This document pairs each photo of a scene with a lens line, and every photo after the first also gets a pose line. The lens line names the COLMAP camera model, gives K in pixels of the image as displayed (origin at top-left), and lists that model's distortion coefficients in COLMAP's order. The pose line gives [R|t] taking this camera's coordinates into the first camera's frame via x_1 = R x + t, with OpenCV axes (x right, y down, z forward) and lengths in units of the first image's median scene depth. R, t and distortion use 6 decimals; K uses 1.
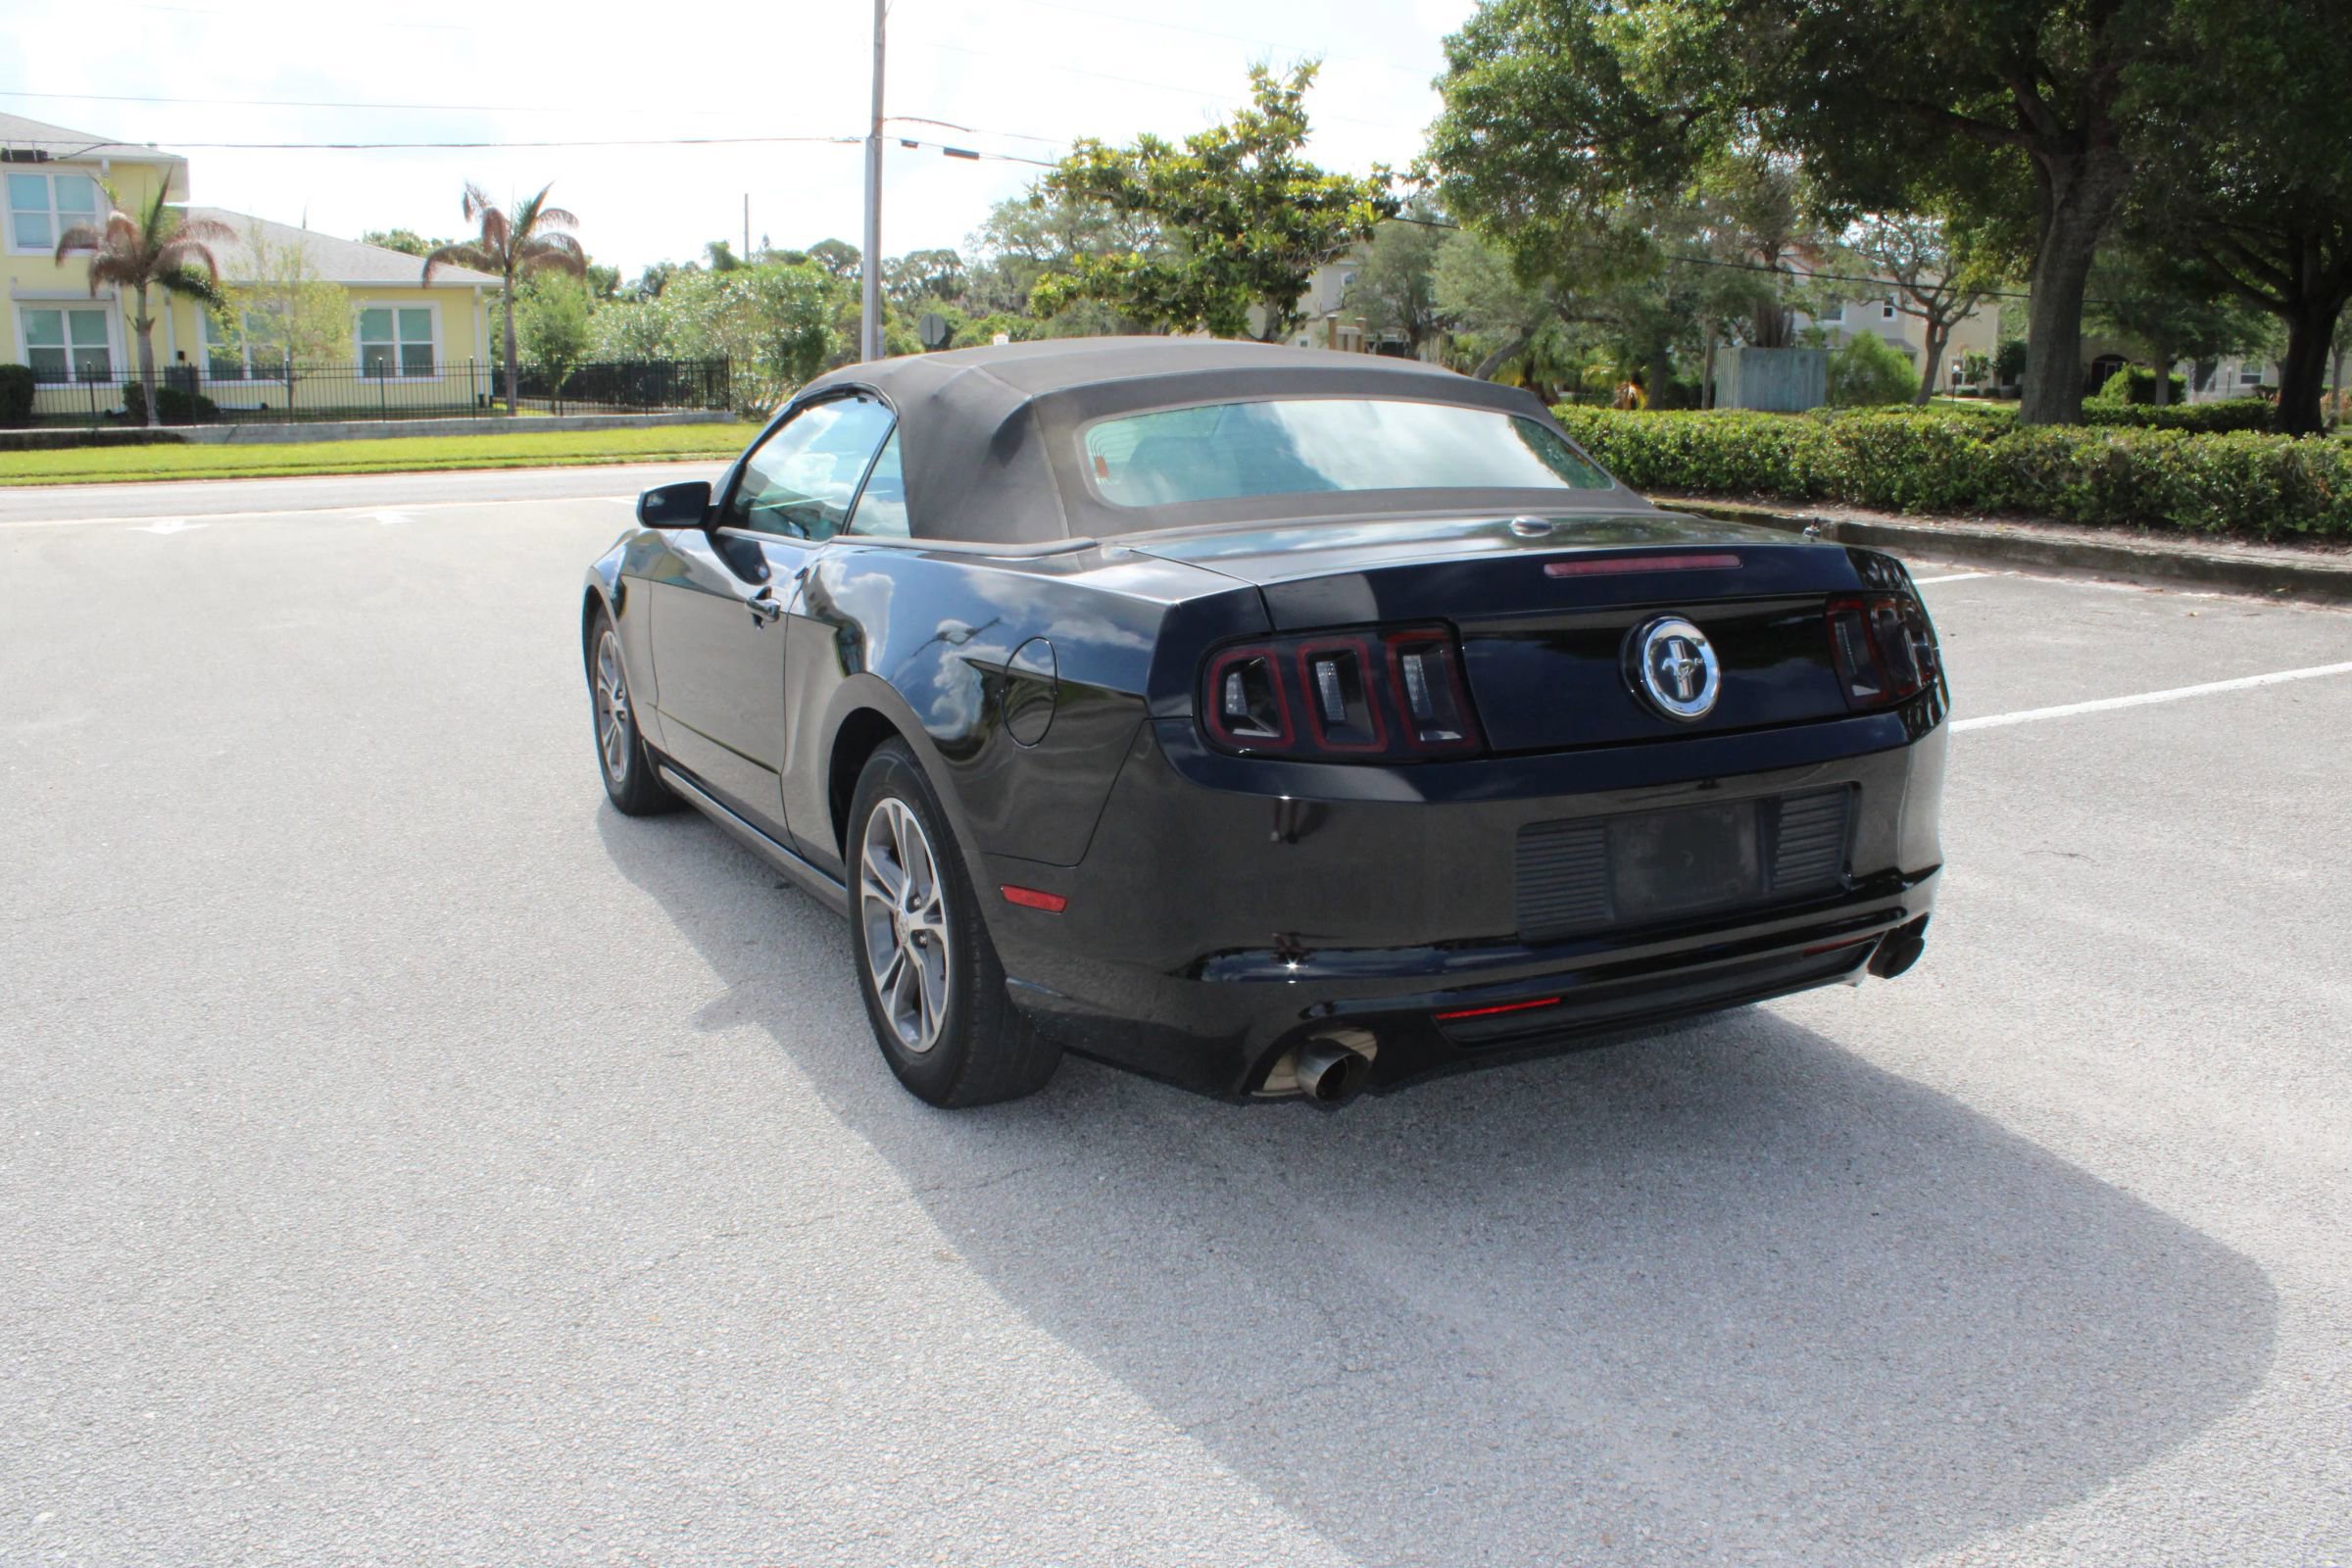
lens RADIAL K [[2037.9, 0, 1136.2], [0, 2037.9, 809.3], [0, 0, 1]] dist [-0.170855, 0.158358]
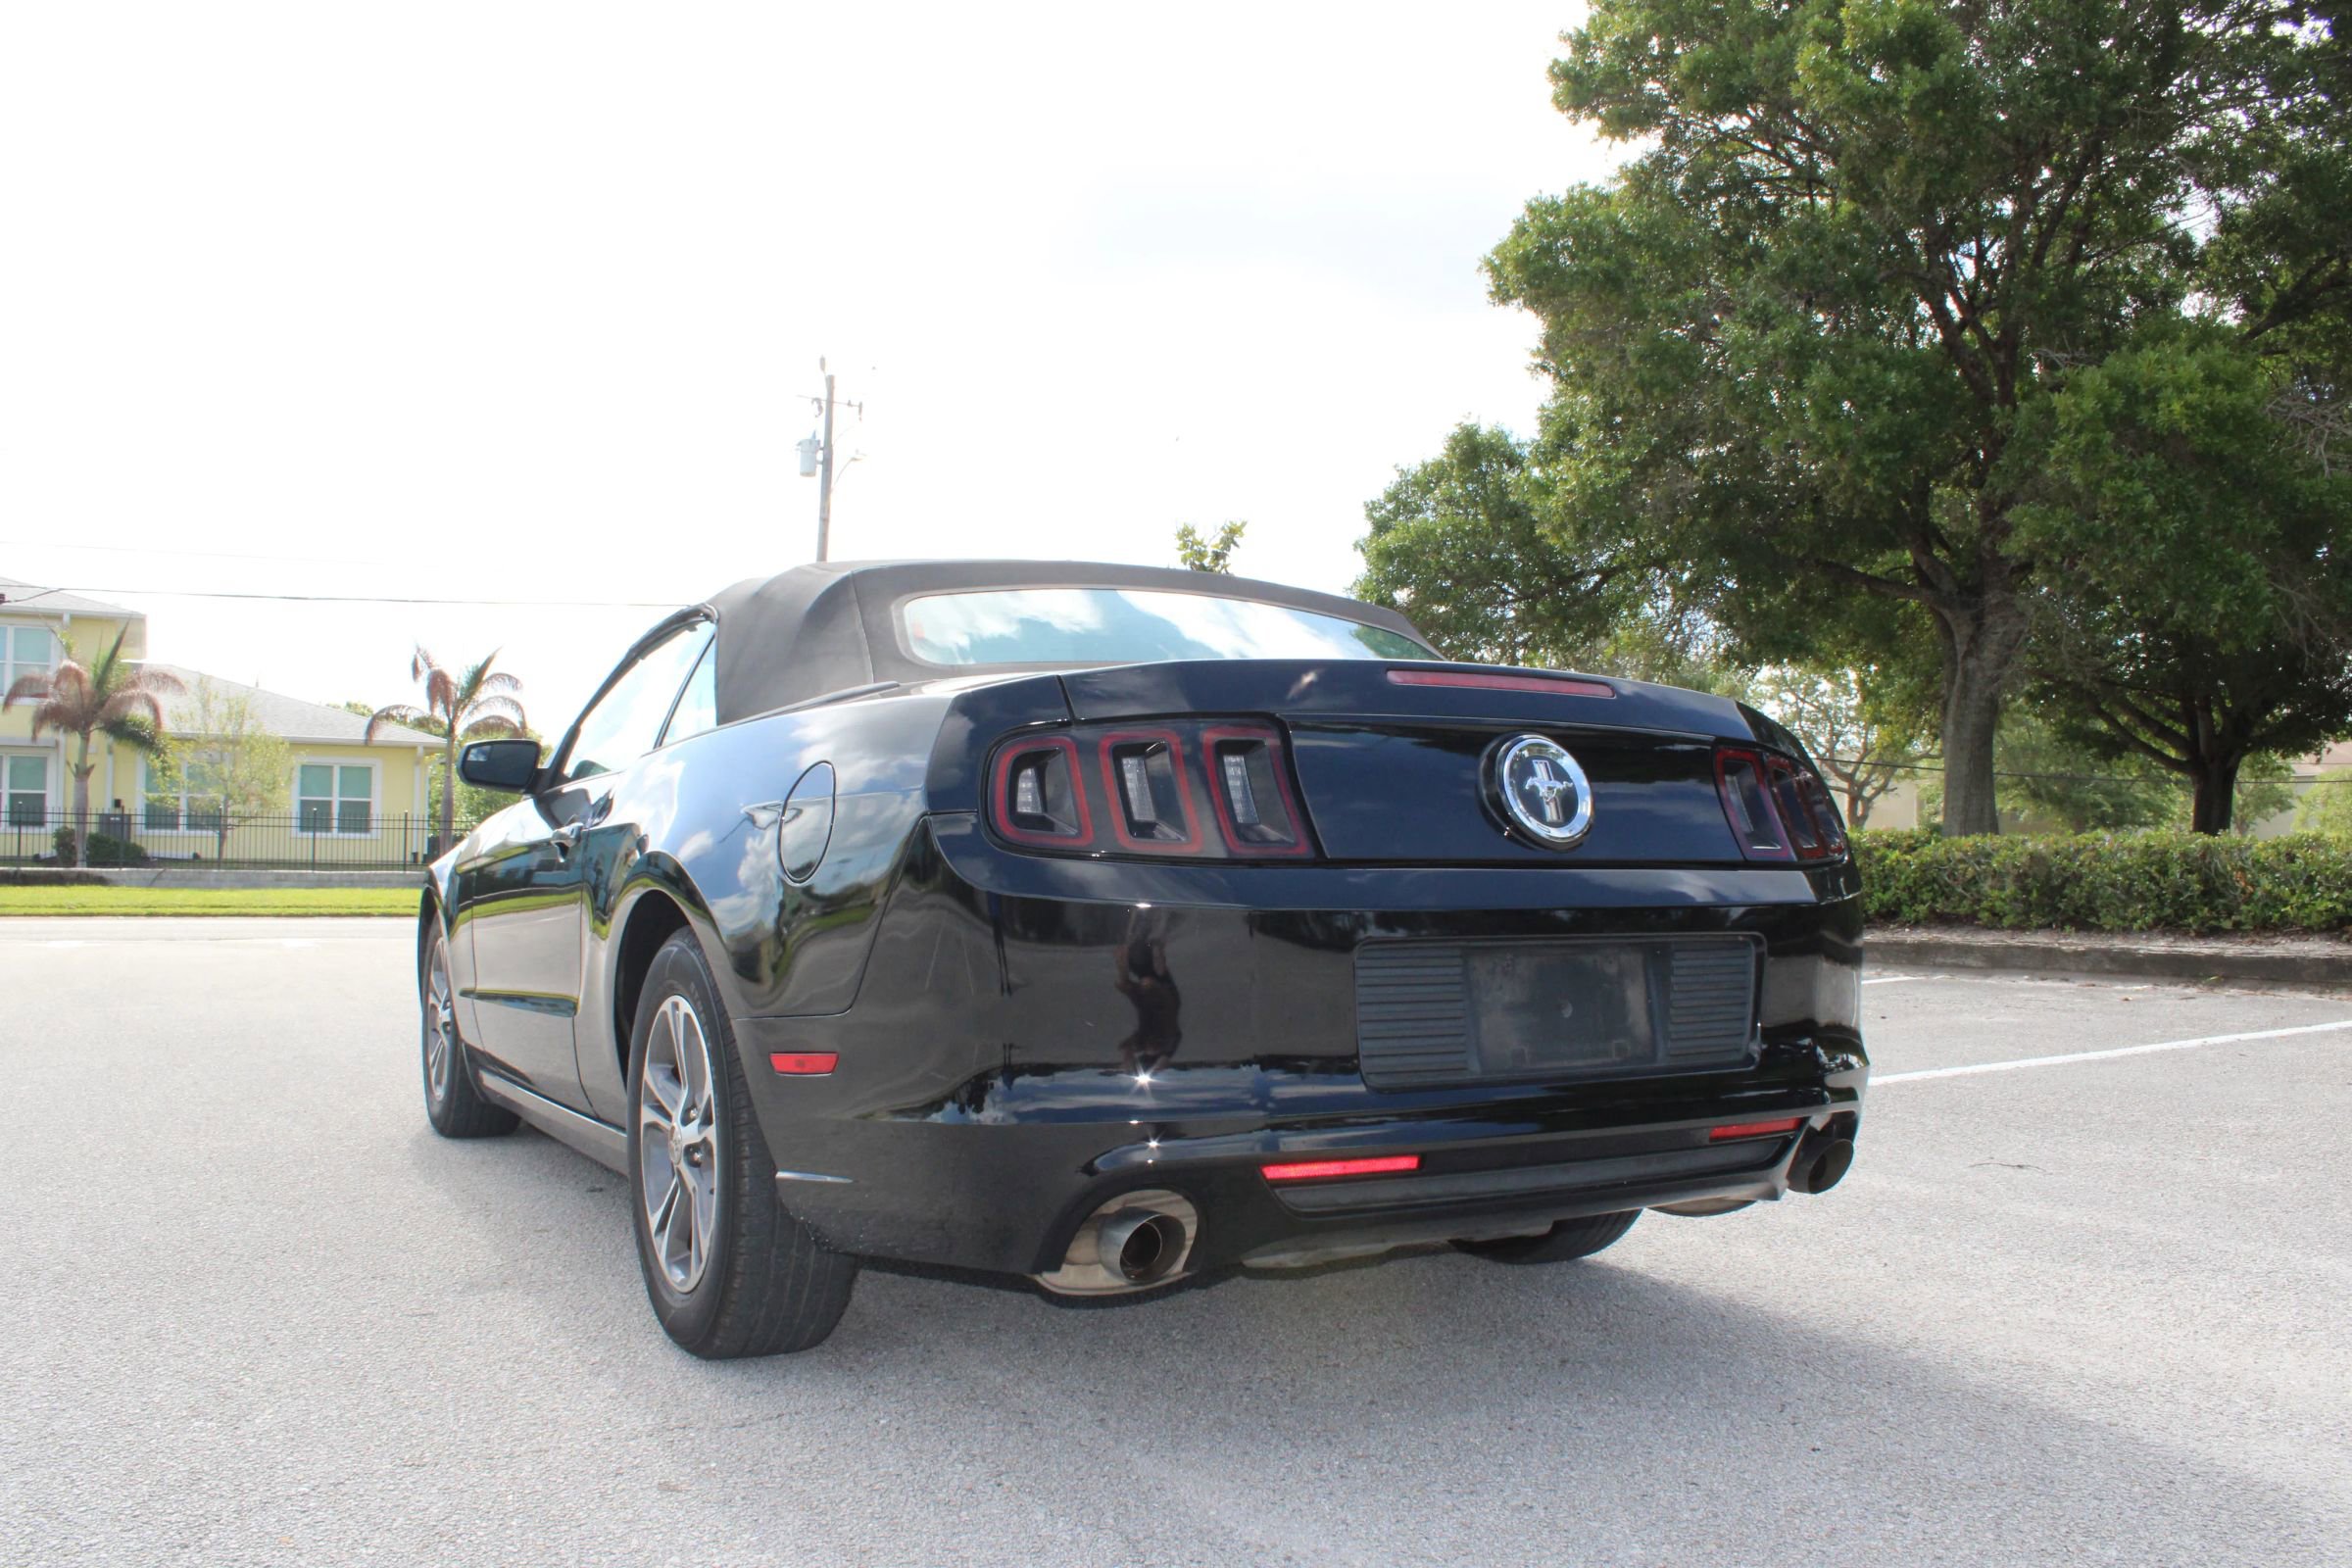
lens RADIAL K [[2037.9, 0, 1152.1], [0, 2037.9, 766.7], [0, 0, 1]] dist [-0.170855, 0.158358]
pose [[0.999338, 0.013392, 0.033840, 0.034756], [-0.003999, 0.964609, -0.263655, 0.078307], [-0.036173, 0.263345, 0.964023, 0.077300]]
